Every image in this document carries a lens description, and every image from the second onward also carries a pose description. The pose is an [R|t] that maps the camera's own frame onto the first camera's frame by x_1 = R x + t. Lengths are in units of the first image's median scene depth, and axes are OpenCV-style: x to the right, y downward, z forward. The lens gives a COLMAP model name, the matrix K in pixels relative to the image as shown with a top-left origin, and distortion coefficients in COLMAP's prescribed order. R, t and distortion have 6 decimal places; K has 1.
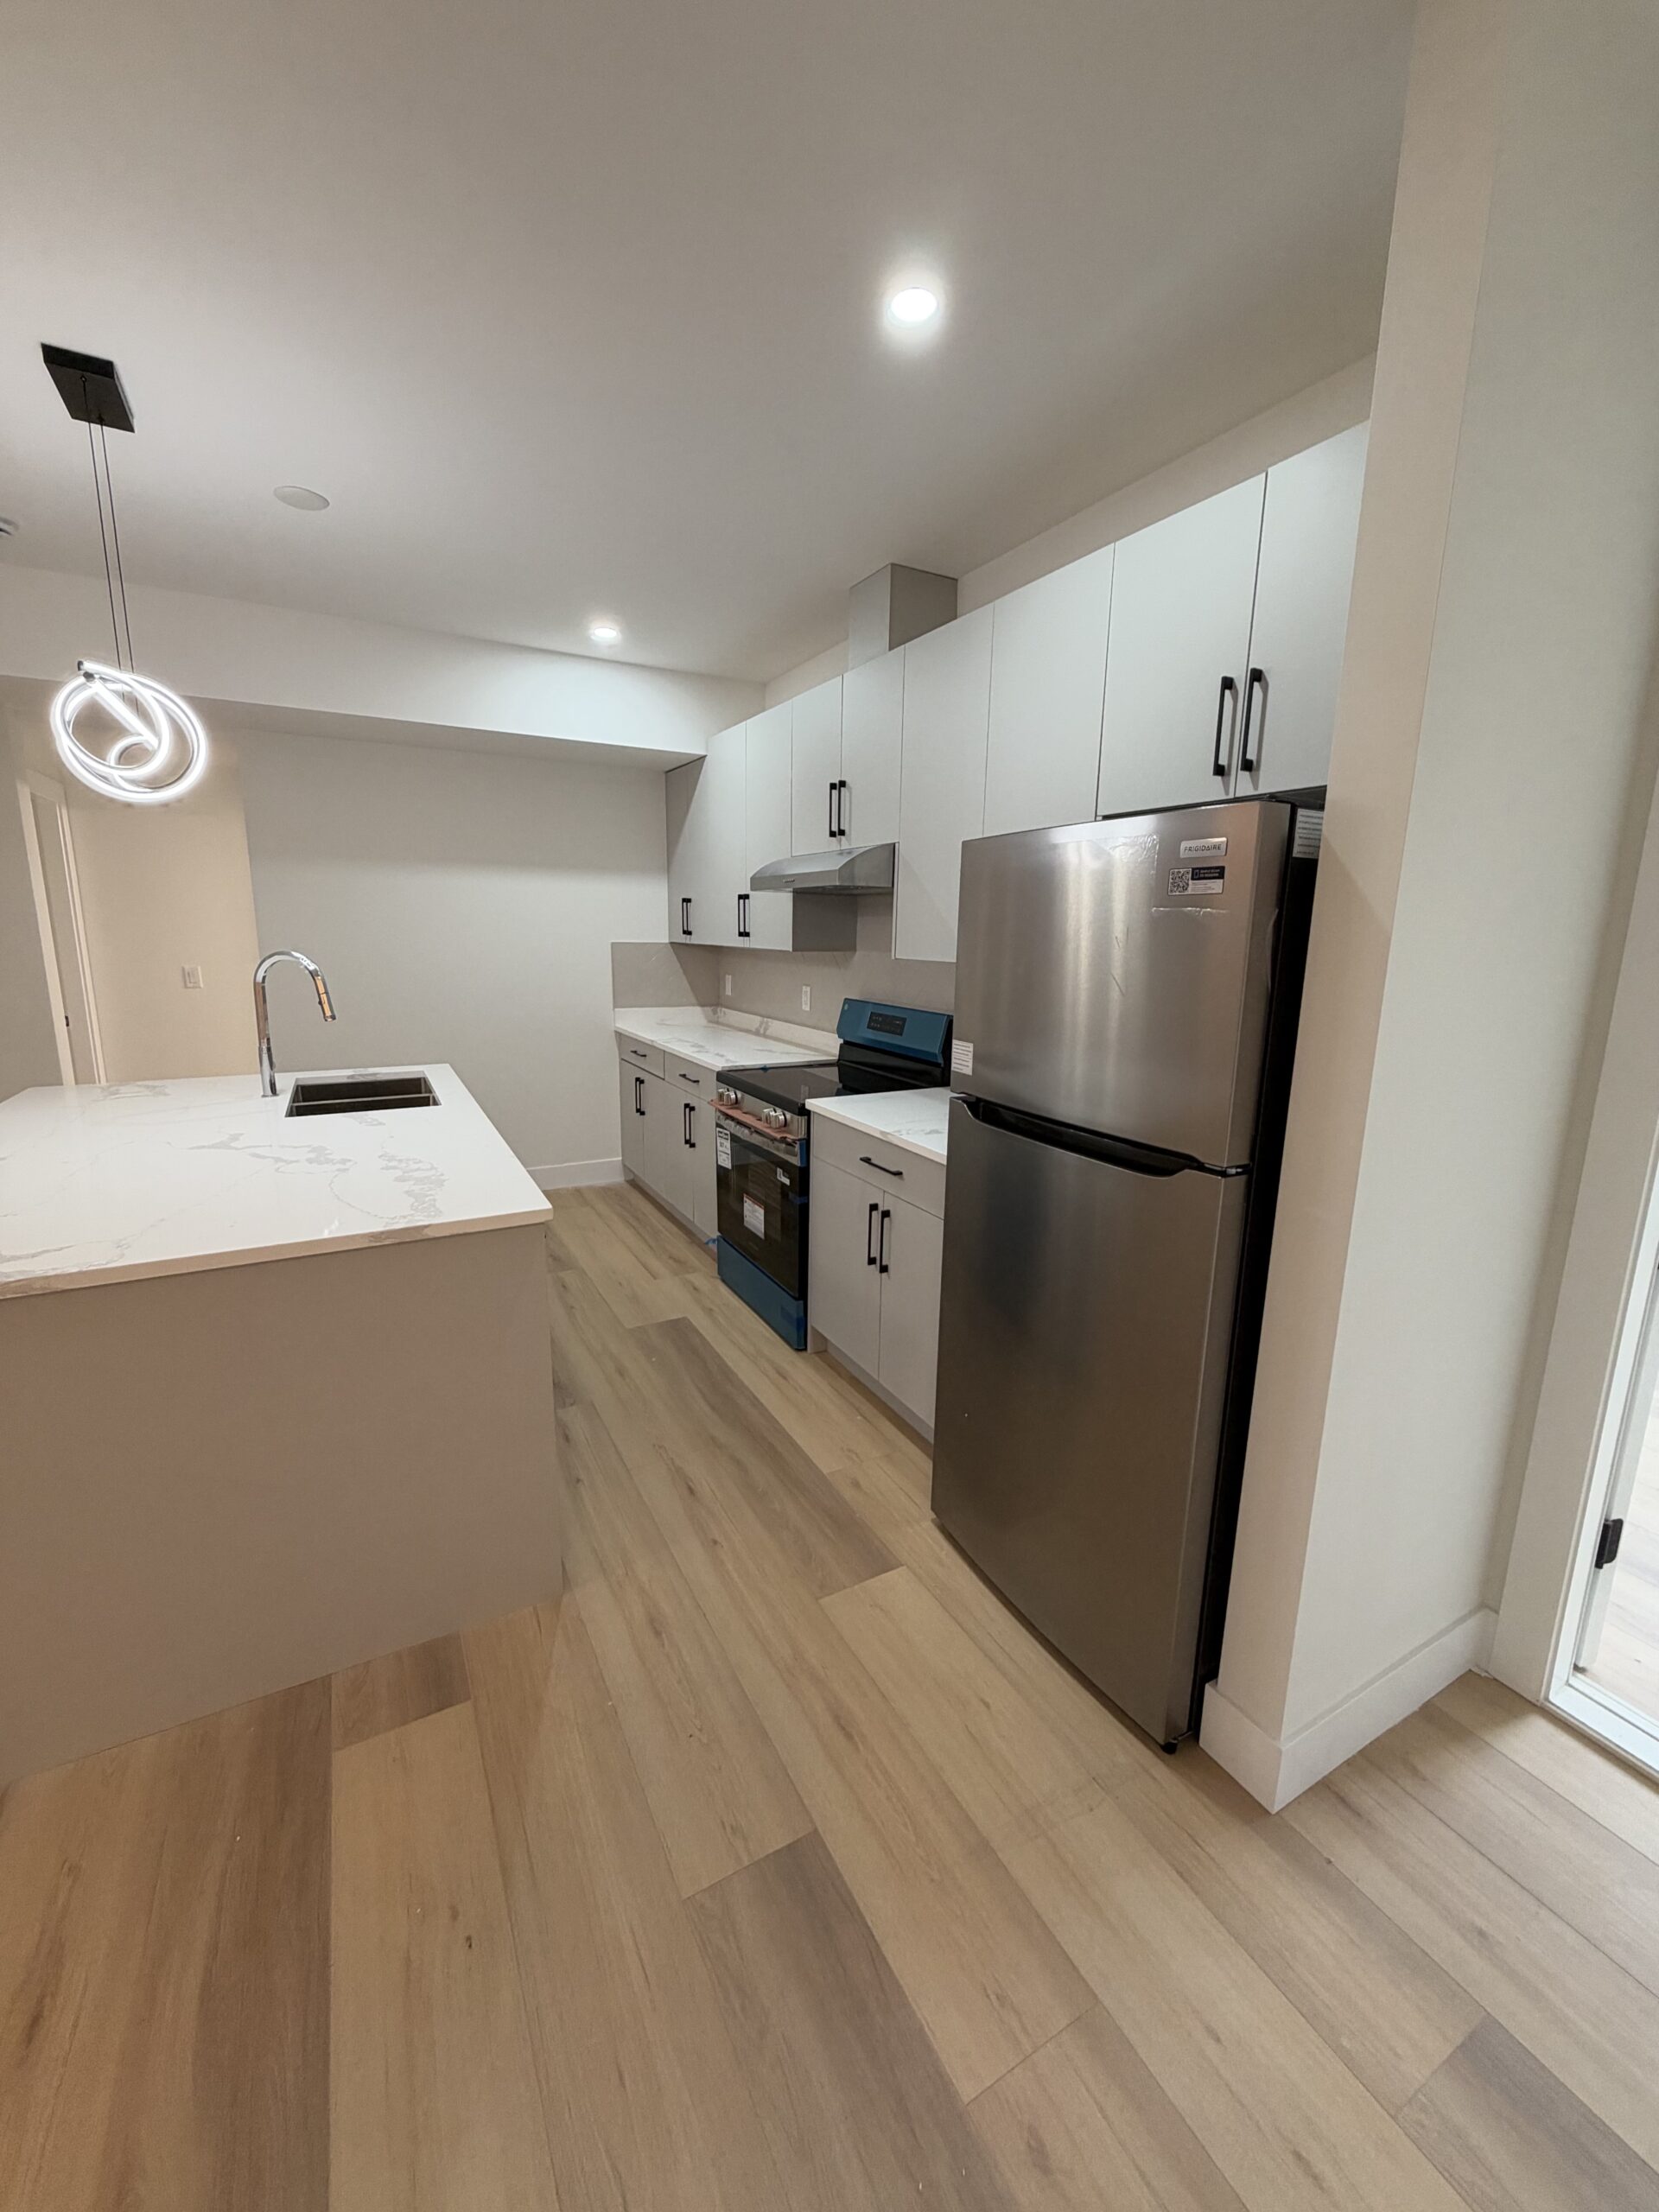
lens RADIAL K [[880.5, 0, 824.9], [0, 880.5, 1094.4], [0, 0, 1]] dist [0.000716, 0.000084]
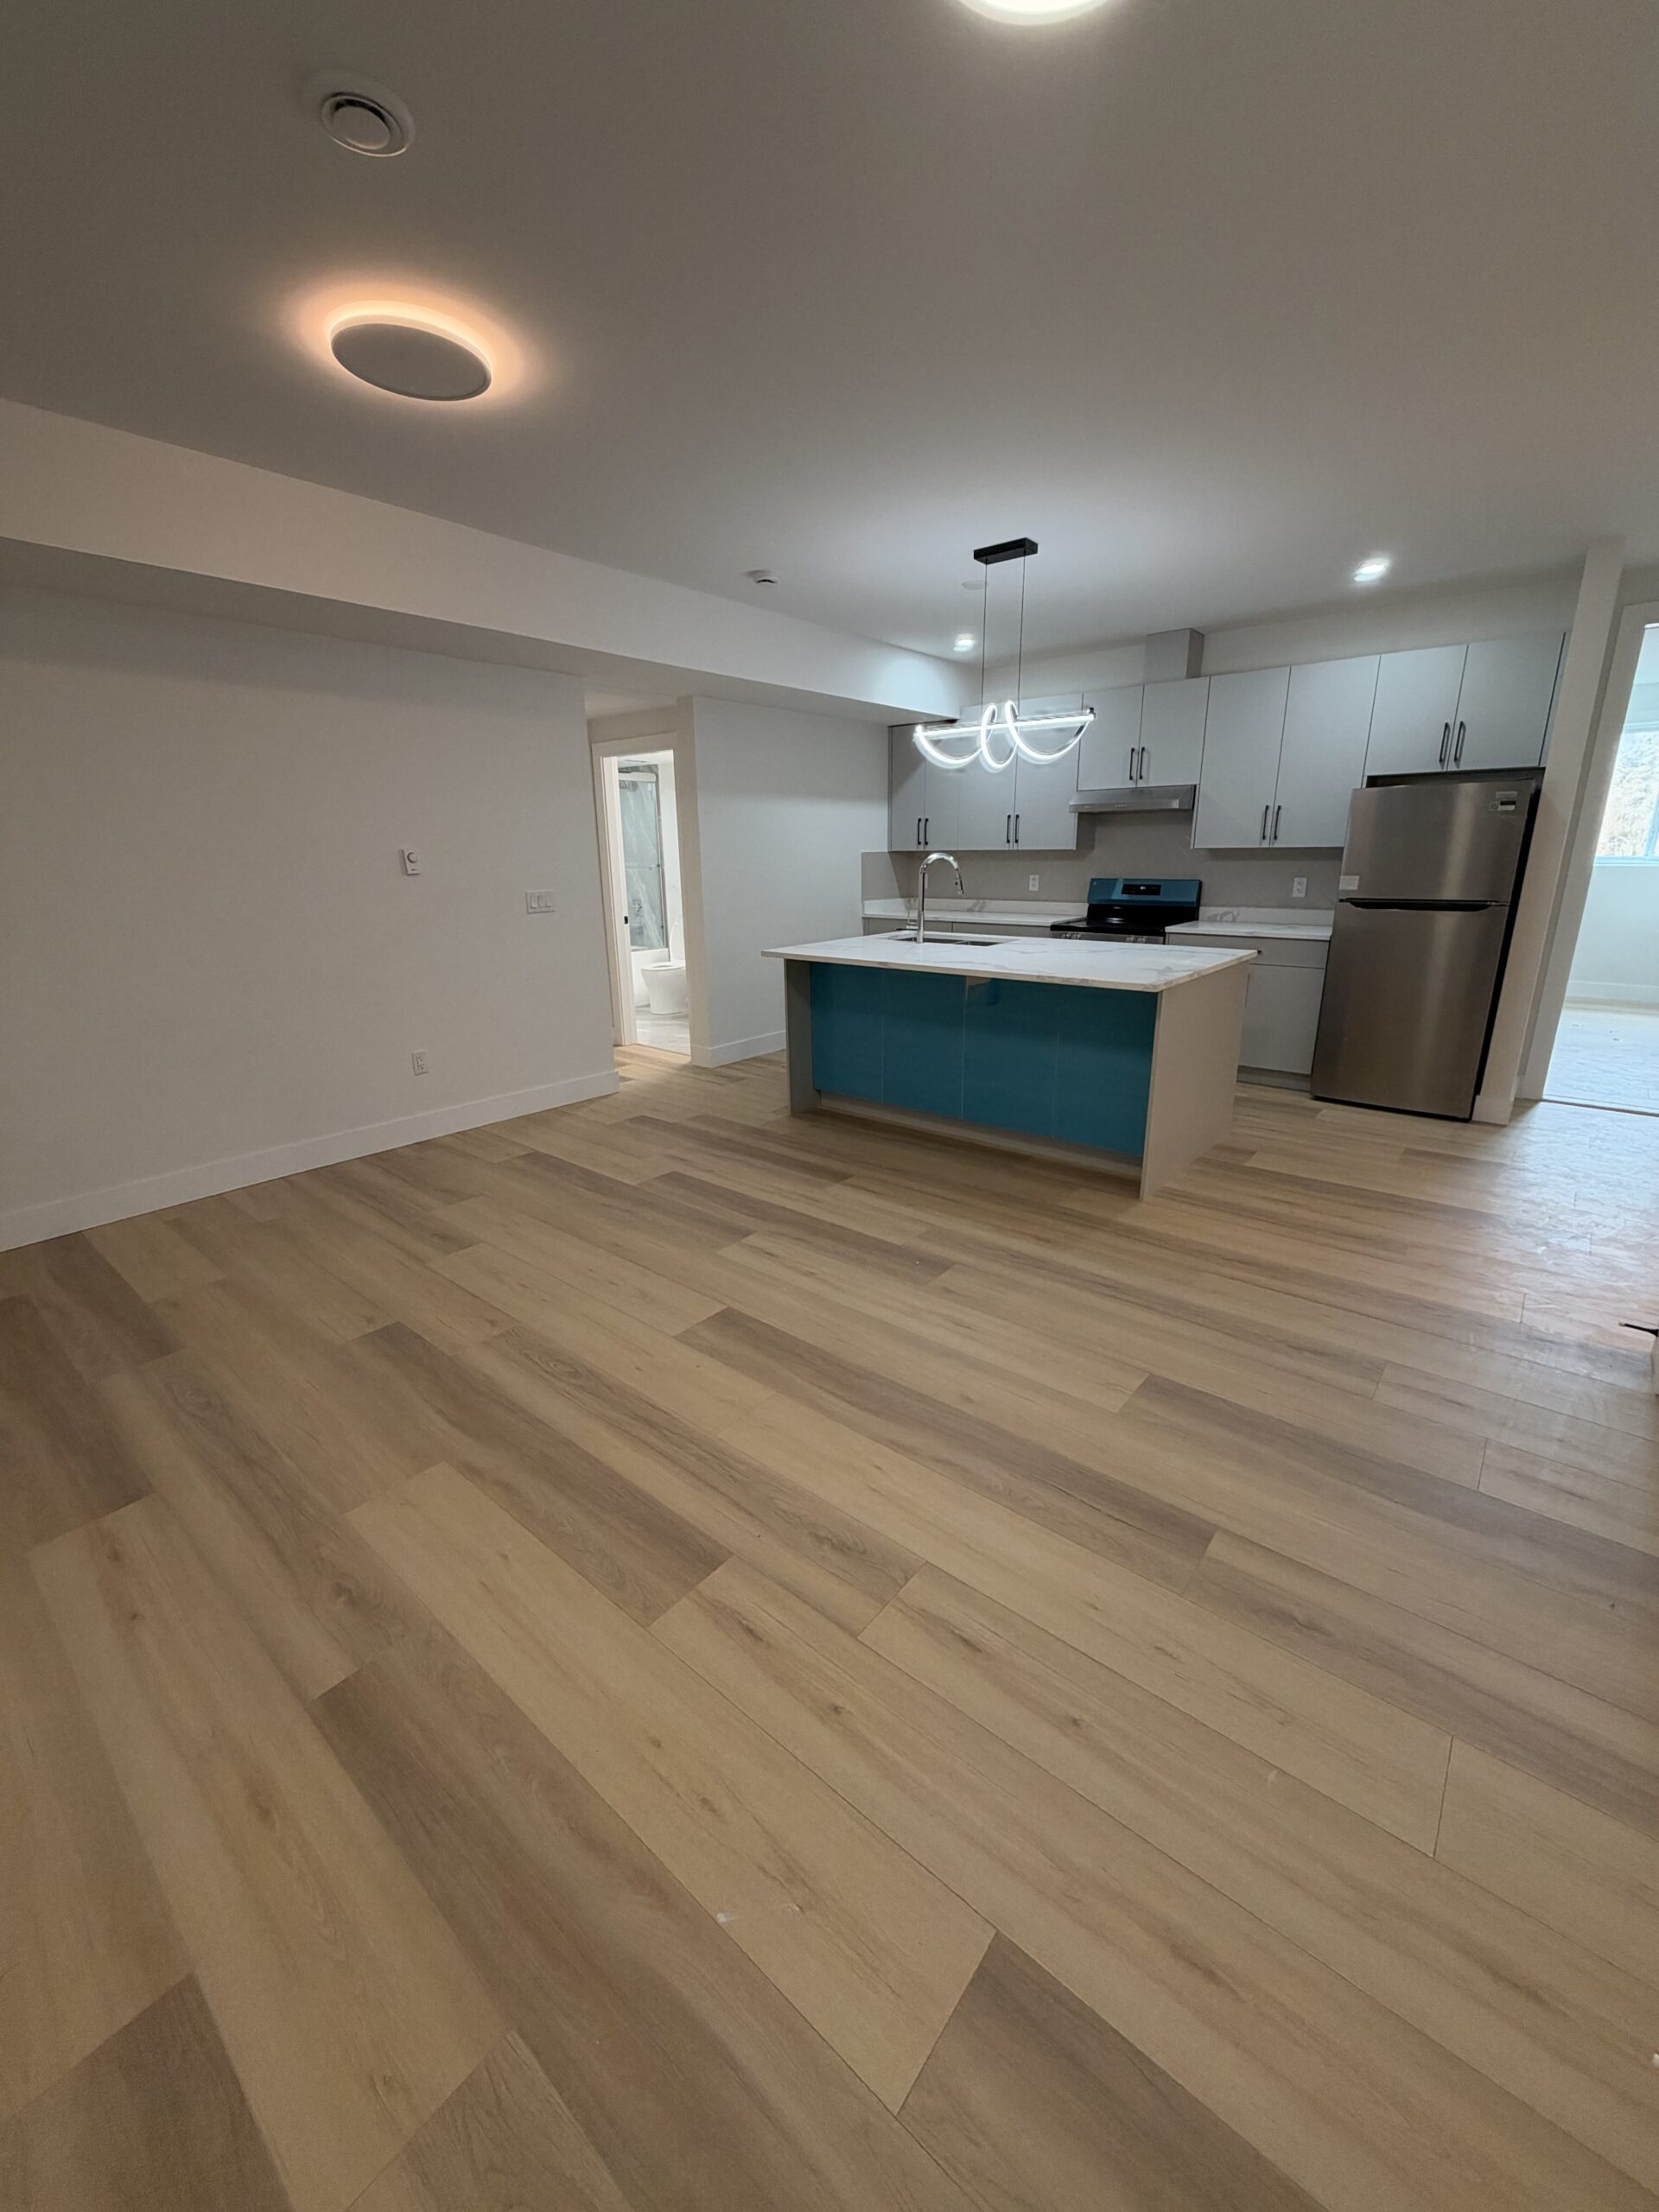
lens RADIAL K [[880.5, 0, 824.9], [0, 880.5, 1094.4], [0, 0, 1]] dist [0.000716, 0.000084]
pose [[0.931814, -0.123557, 0.341257, -1.576880], [0.094544, 0.990440, 0.100446, 0.116123], [-0.350405, -0.061333, 0.934588, -0.575988]]
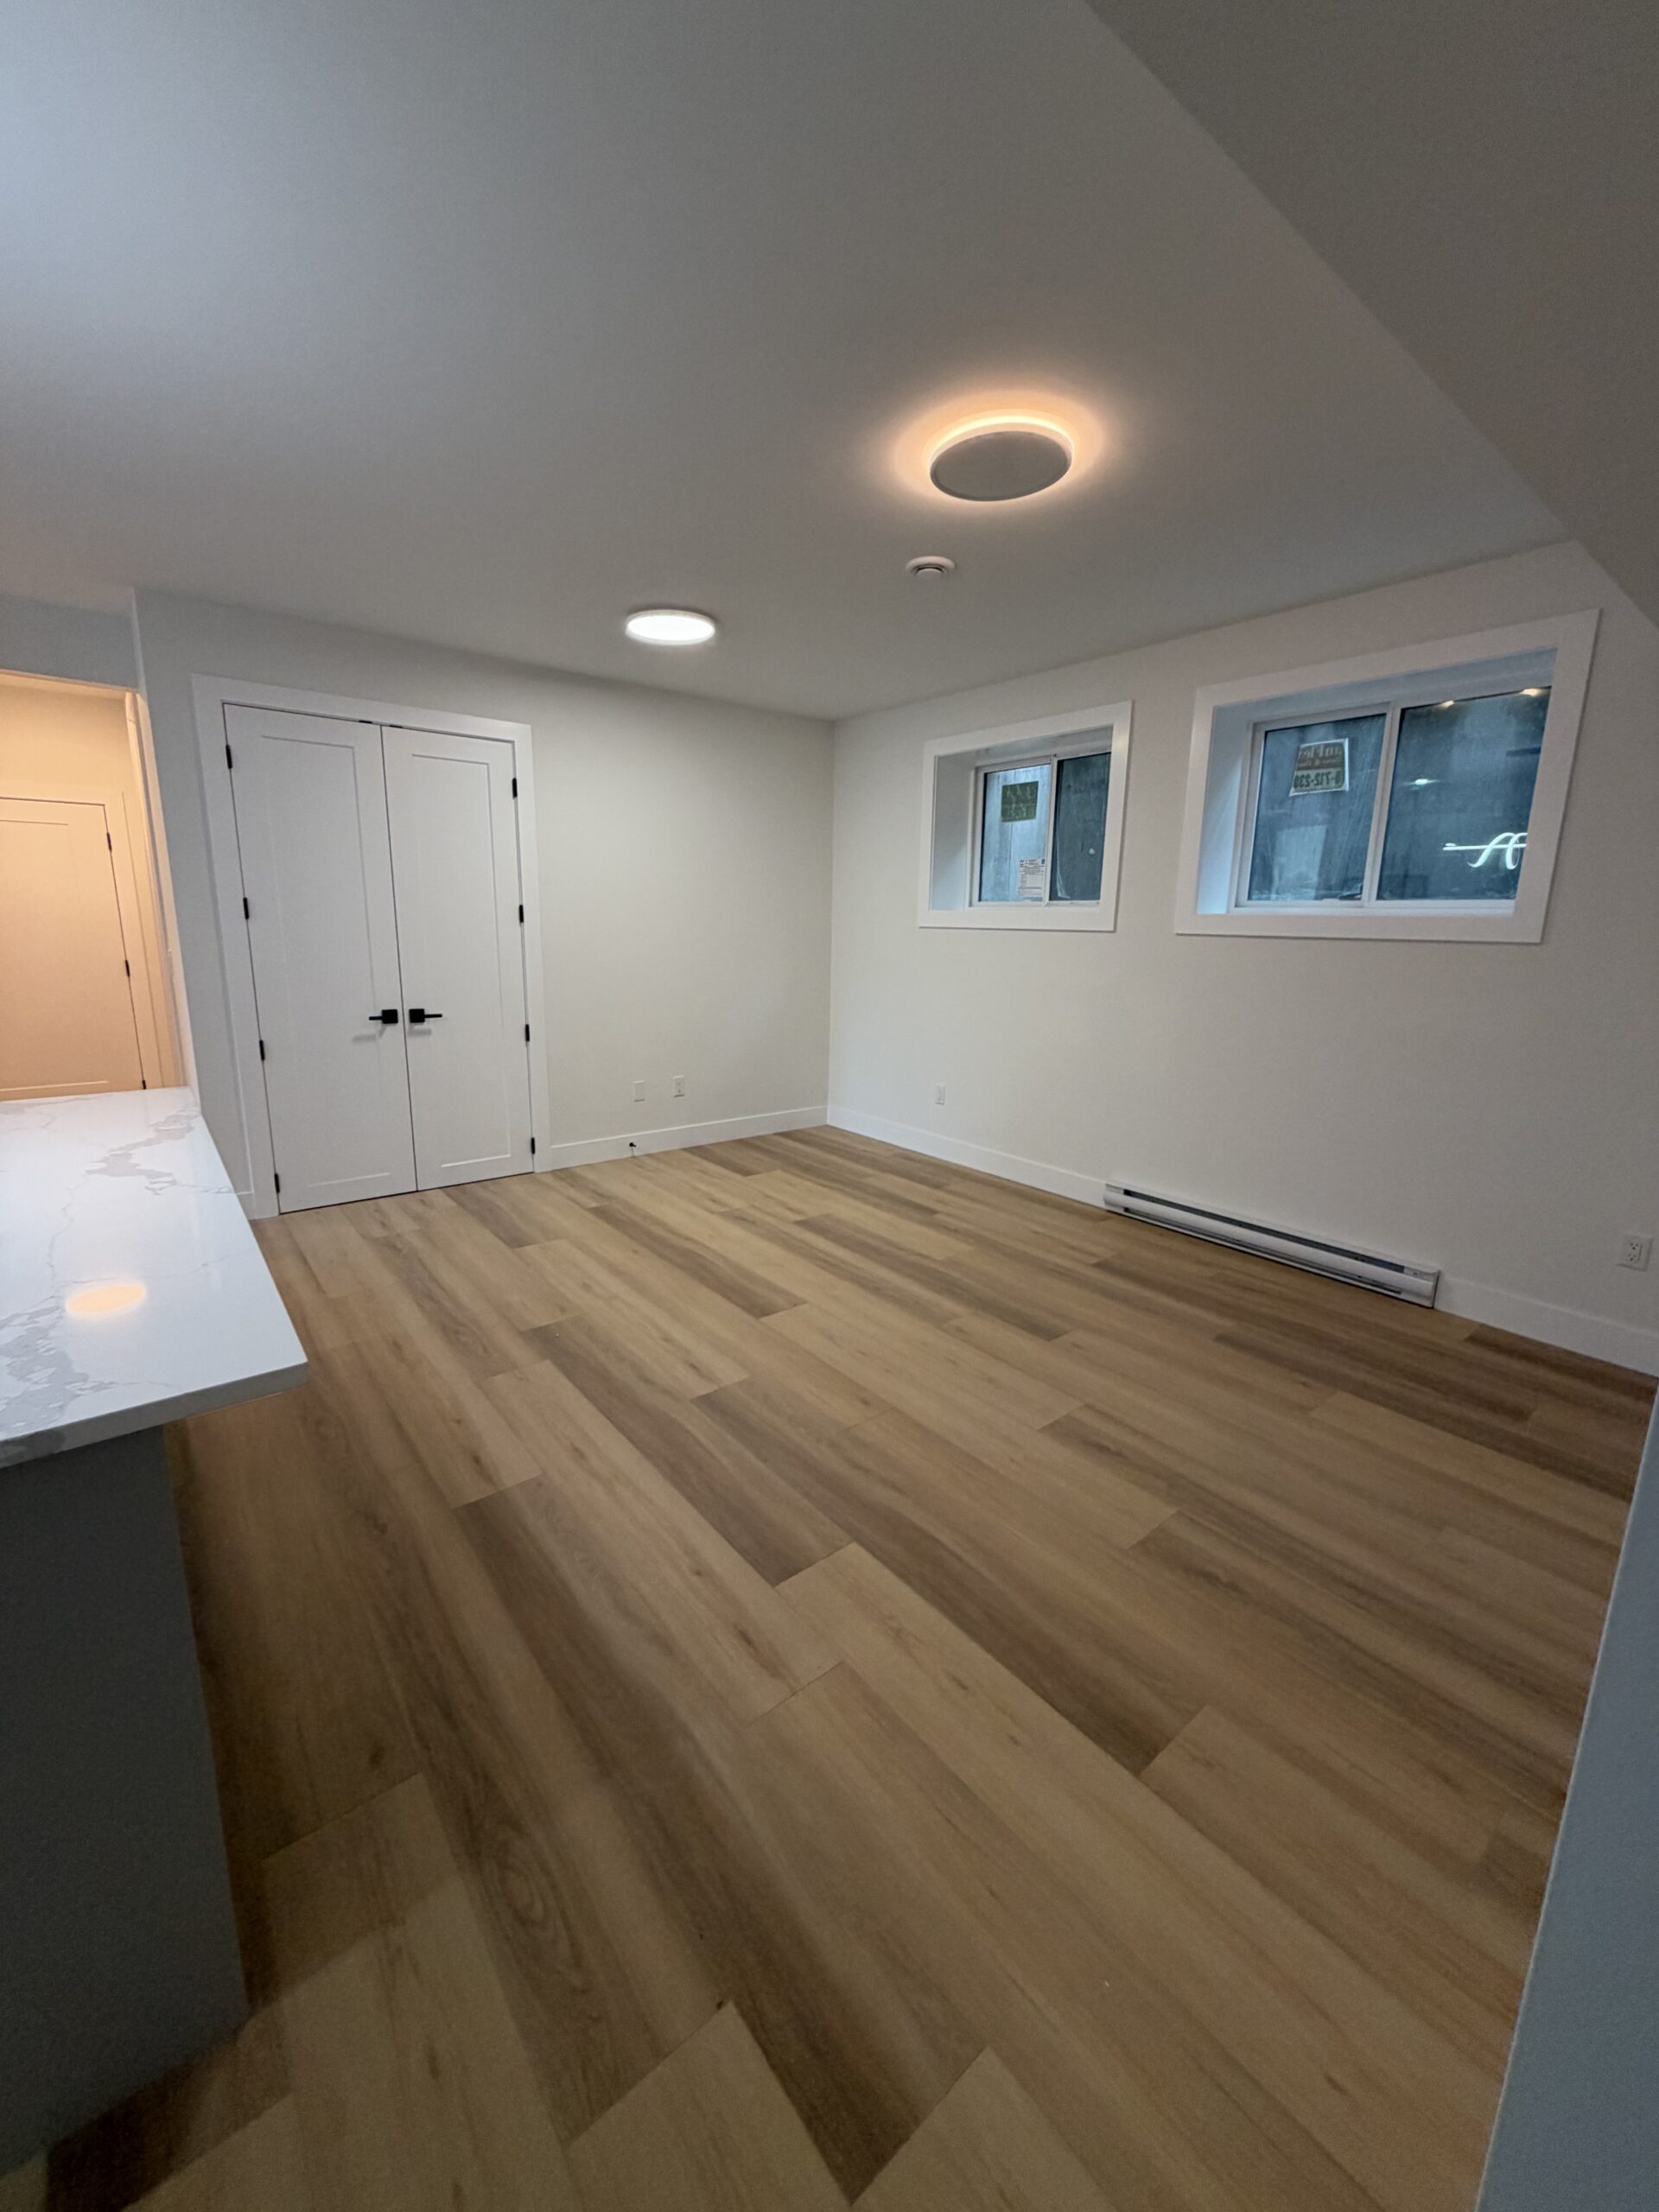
lens RADIAL K [[880.5, 0, 824.9], [0, 880.5, 1094.4], [0, 0, 1]] dist [0.000716, 0.000084]
pose [[-0.983961, 0.005502, -0.178300, -1.216138], [-0.062669, 0.925150, 0.374393, -0.295340], [0.167014, 0.379562, -0.909966, 1.535896]]
